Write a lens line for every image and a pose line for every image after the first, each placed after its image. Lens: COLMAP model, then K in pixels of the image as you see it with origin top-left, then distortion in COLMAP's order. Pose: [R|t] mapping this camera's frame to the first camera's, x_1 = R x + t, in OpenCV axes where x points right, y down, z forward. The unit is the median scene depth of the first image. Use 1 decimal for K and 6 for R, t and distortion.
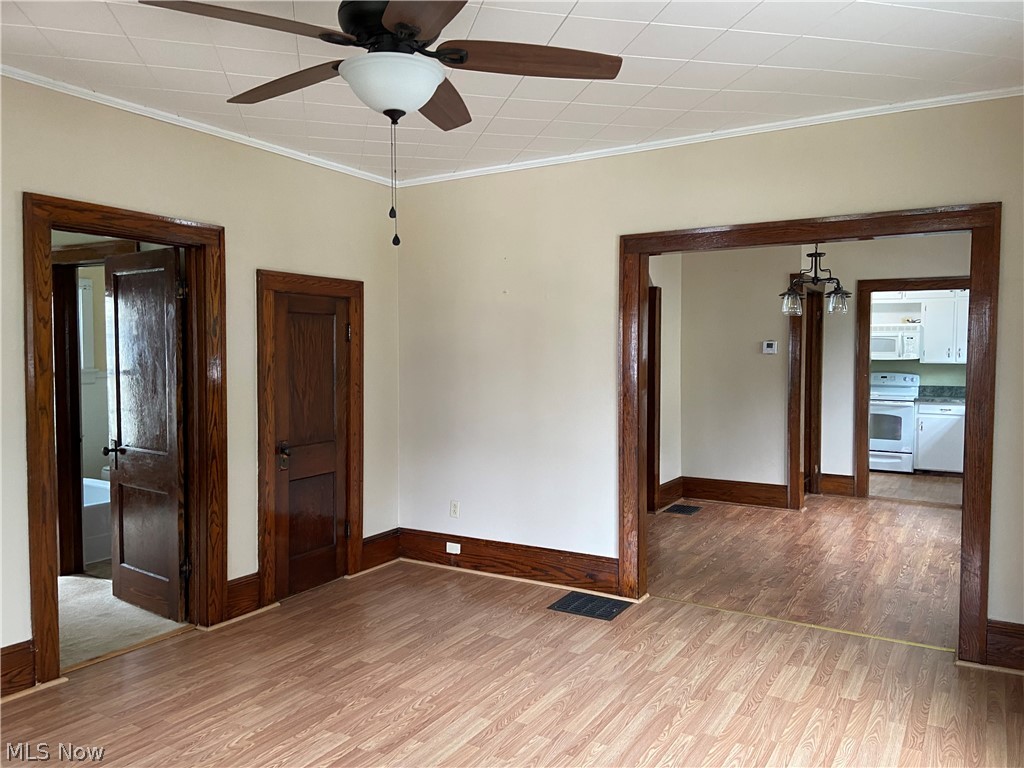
lens RADIAL K [[767.7, 0, 517.4], [0, 767.7, 386.9], [0, 0, 1]] dist [0.122249, -0.152037]
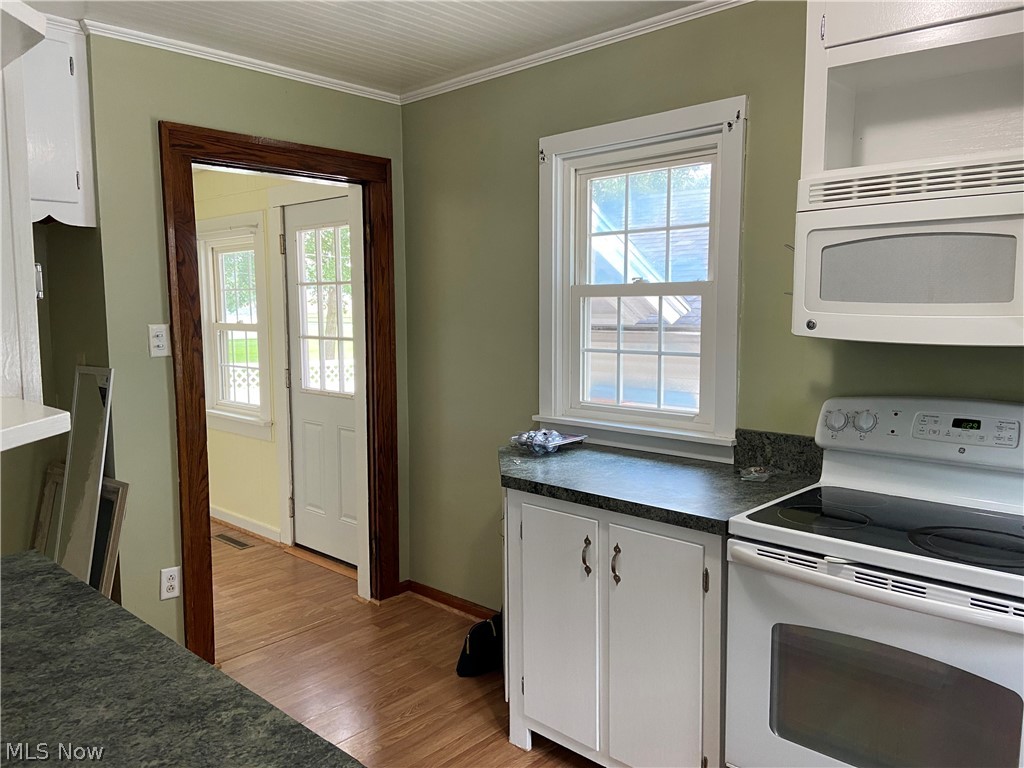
lens RADIAL K [[767.7, 0, 500.5], [0, 767.7, 384.8], [0, 0, 1]] dist [0.122249, -0.152037]
pose [[0.975663, 0.013351, -0.218868, 0.849798], [-0.000992, 0.998403, 0.056478, -0.074860], [0.219272, -0.054887, 0.974119, 1.662312]]
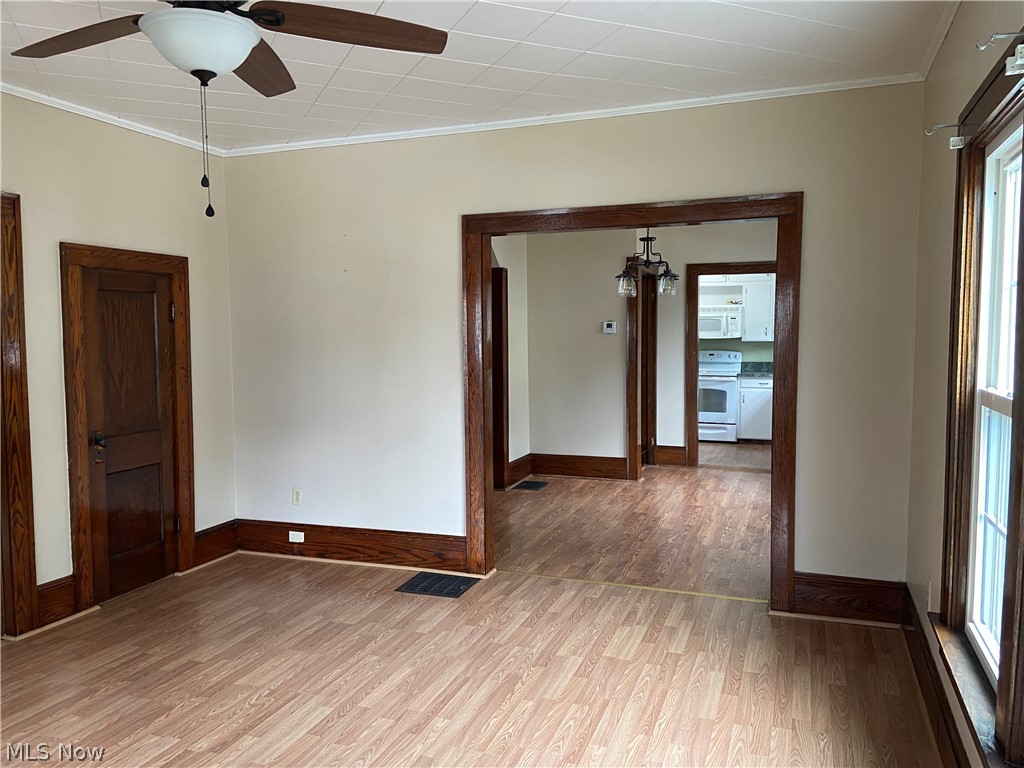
lens RADIAL K [[767.7, 0, 518.5], [0, 767.7, 387.8], [0, 0, 1]] dist [0.122249, -0.152037]
pose [[0.982292, -0.020174, 0.186265, 0.014213], [0.015493, 0.999527, 0.026557, 0.001851], [-0.186713, -0.023201, 0.982141, -0.000148]]
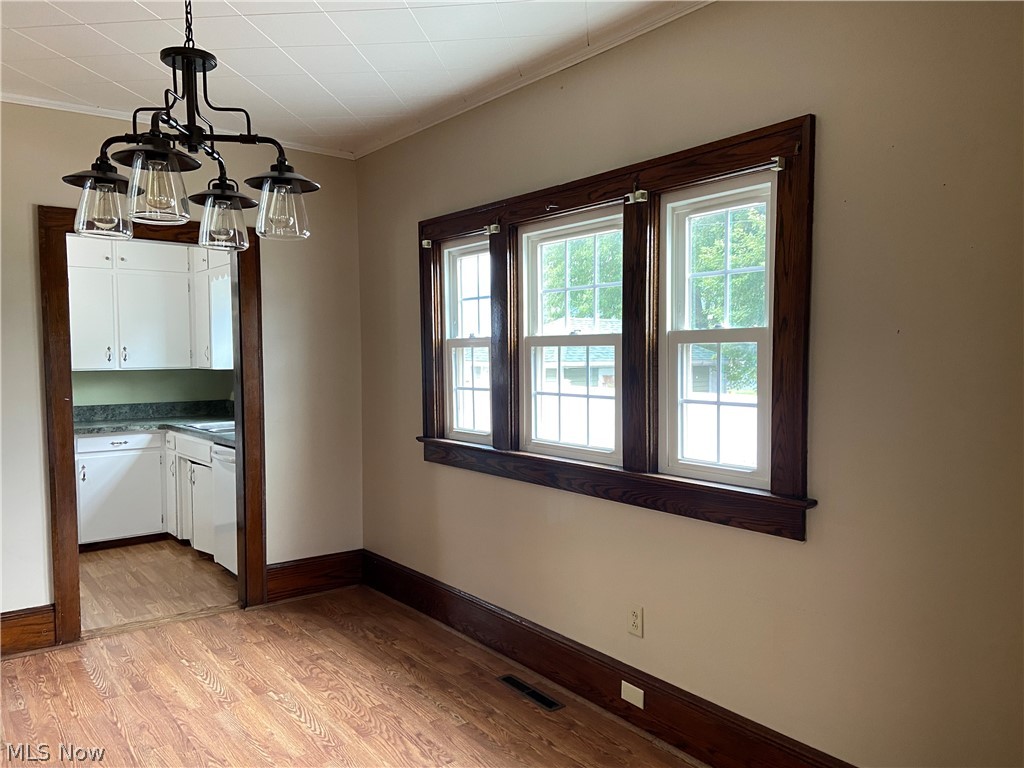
lens RADIAL K [[767.7, 0, 510.1], [0, 767.7, 386.5], [0, 0, 1]] dist [0.122249, -0.152037]
pose [[0.366877, -0.045408, 0.929161, 0.138197], [0.049911, 0.998330, 0.029081, -0.038675], [-0.928930, 0.035707, 0.368530, 0.926188]]
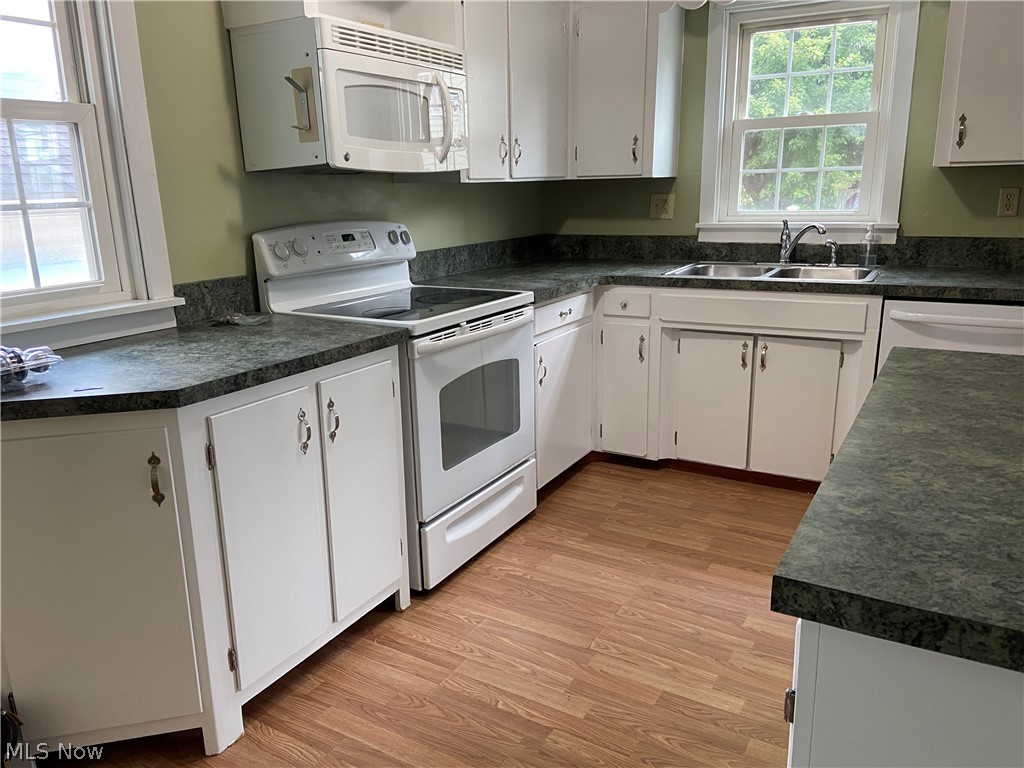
lens RADIAL K [[767.7, 0, 507.6], [0, 767.7, 384.5], [0, 0, 1]] dist [0.122249, -0.152037]
pose [[-0.012741, -0.255934, 0.966610, 0.382029], [0.067831, 0.964241, 0.256201, -0.063453], [-0.997615, 0.068831, 0.005075, 2.042421]]
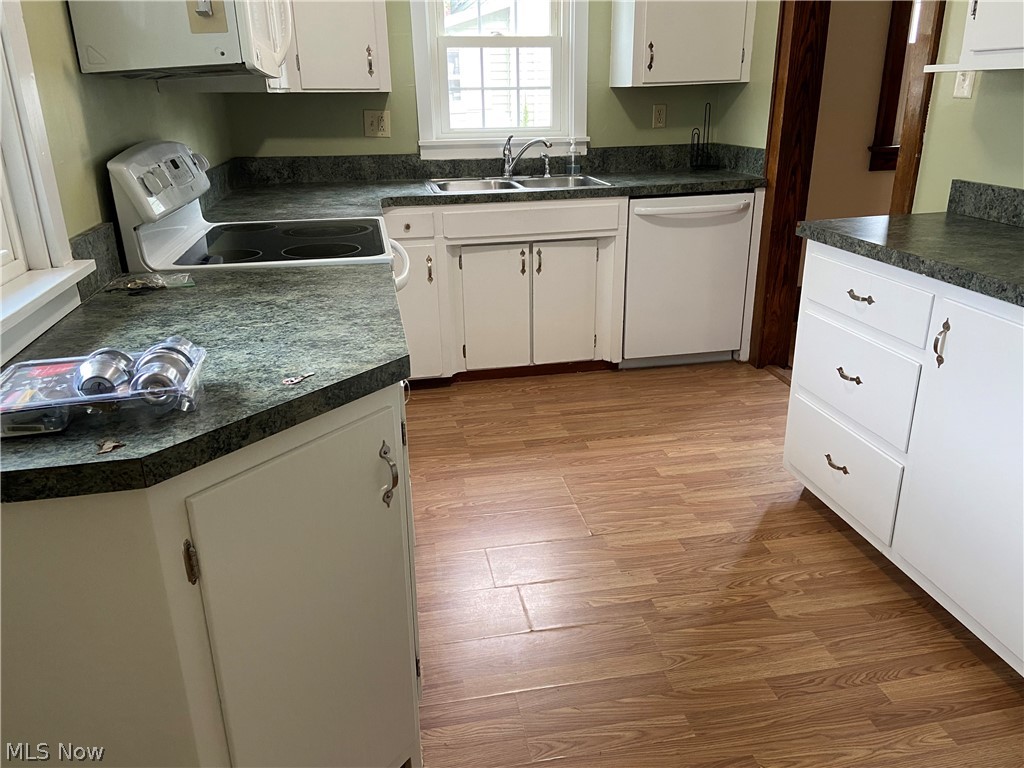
lens RADIAL K [[767.7, 0, 517.8], [0, 767.7, 382.1], [0, 0, 1]] dist [0.122249, -0.152037]
pose [[-0.672828, -0.249554, 0.696437, 0.505813], [0.048828, 0.924355, 0.378396, -0.074768], [-0.738186, 0.288601, -0.609747, 2.341108]]
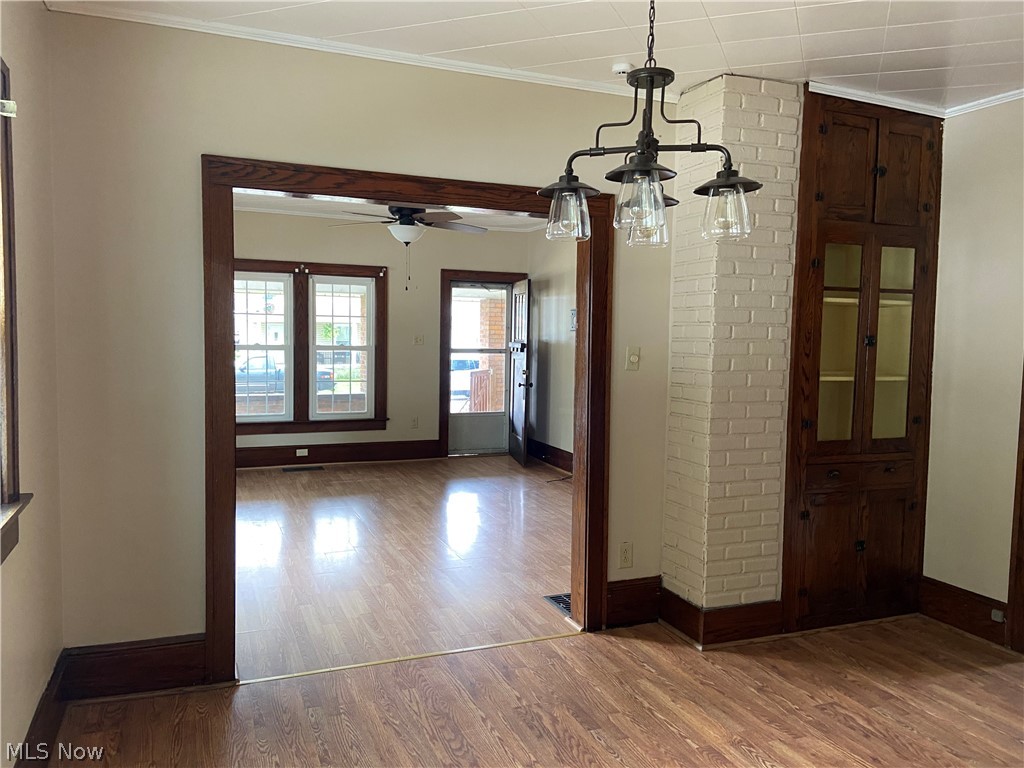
lens RADIAL K [[767.7, 0, 510.2], [0, 767.7, 380.3], [0, 0, 1]] dist [0.122249, -0.152037]
pose [[-0.598779, 0.040183, -0.799906, 0.894609], [-0.056508, 0.994132, 0.092239, -0.069259], [0.798918, 0.100432, -0.592995, 1.455475]]
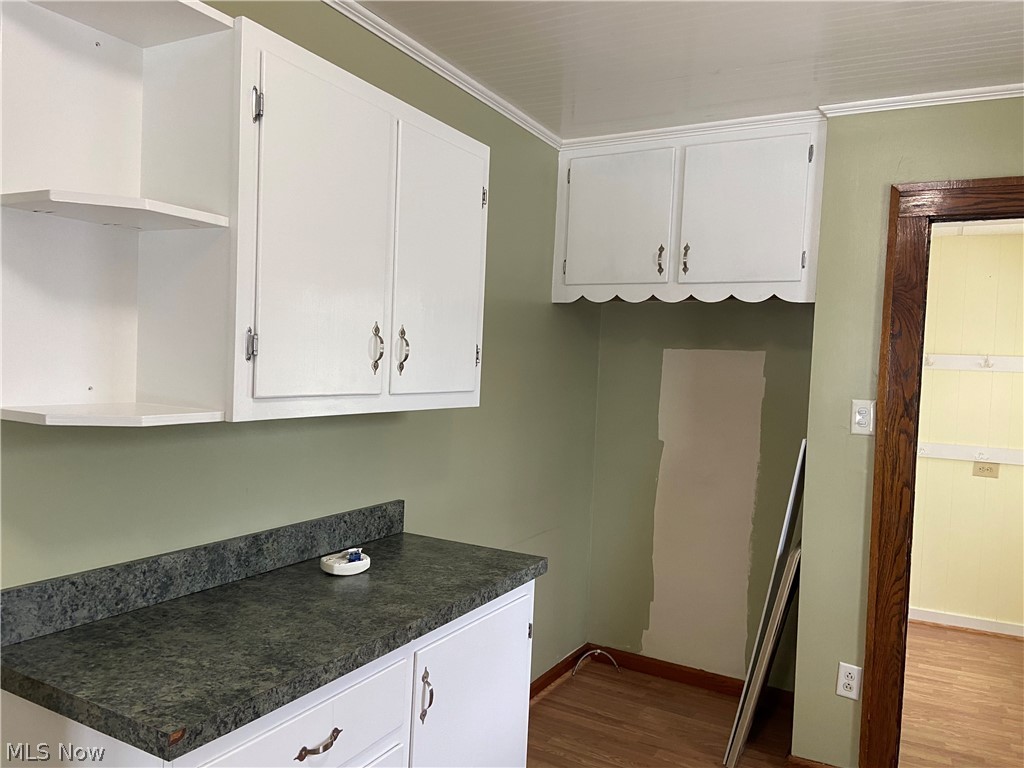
lens RADIAL K [[767.7, 0, 513.5], [0, 767.7, 391.9], [0, 0, 1]] dist [0.122249, -0.152037]
pose [[0.045976, 0.038256, -0.998210, 1.023984], [-0.088228, 0.995517, 0.034089, -0.090974], [0.995039, 0.086503, 0.049145, 1.930936]]
